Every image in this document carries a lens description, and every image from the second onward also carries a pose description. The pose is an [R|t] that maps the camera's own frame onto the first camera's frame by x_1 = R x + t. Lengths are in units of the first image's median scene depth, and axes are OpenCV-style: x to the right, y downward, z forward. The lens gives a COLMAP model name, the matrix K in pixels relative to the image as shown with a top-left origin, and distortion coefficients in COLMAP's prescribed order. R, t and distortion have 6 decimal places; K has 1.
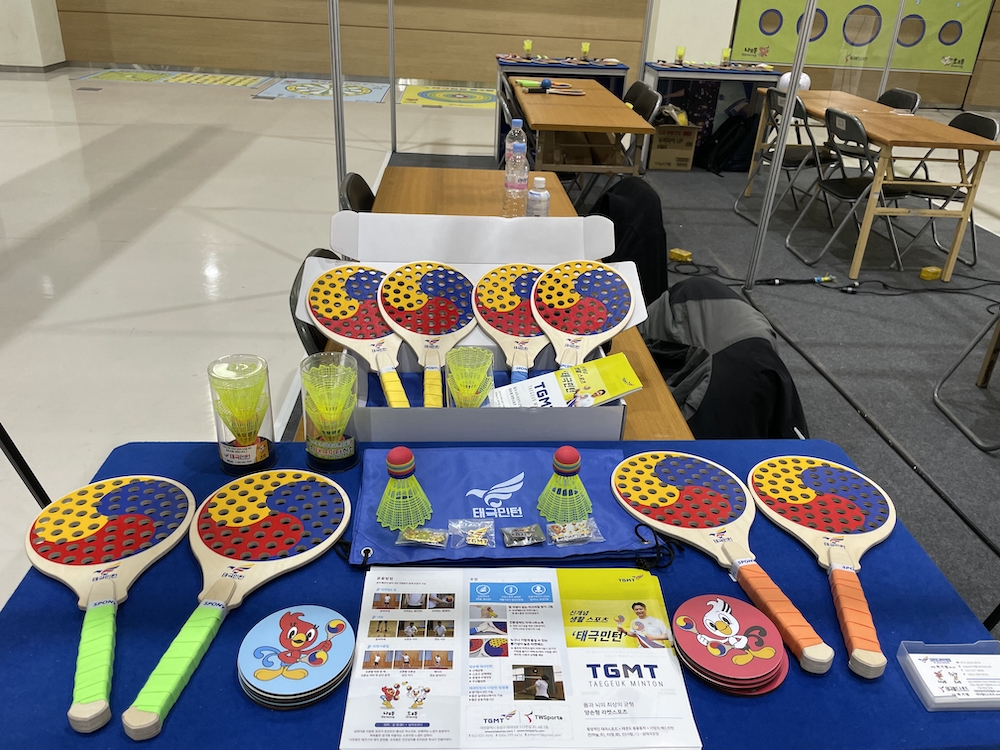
lens RADIAL K [[763.3, 0, 500.7], [0, 763.3, 369.0], [0, 0, 1]] dist [0.047643, -0.018068]
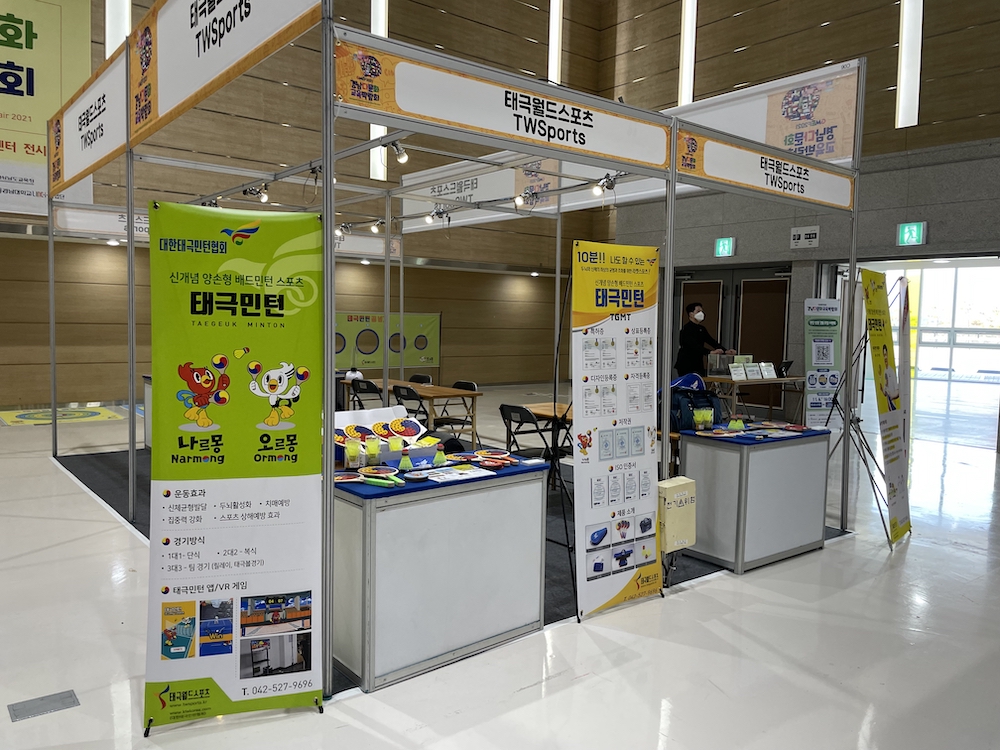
lens RADIAL K [[763.3, 0, 502.0], [0, 763.3, 371.6], [0, 0, 1]] dist [0.047643, -0.018068]
pose [[0.810258, -0.080394, 0.580534, -0.406170], [0.289284, 0.916331, -0.276861, 0.201046], [-0.509703, 0.392268, 0.765721, -0.505220]]
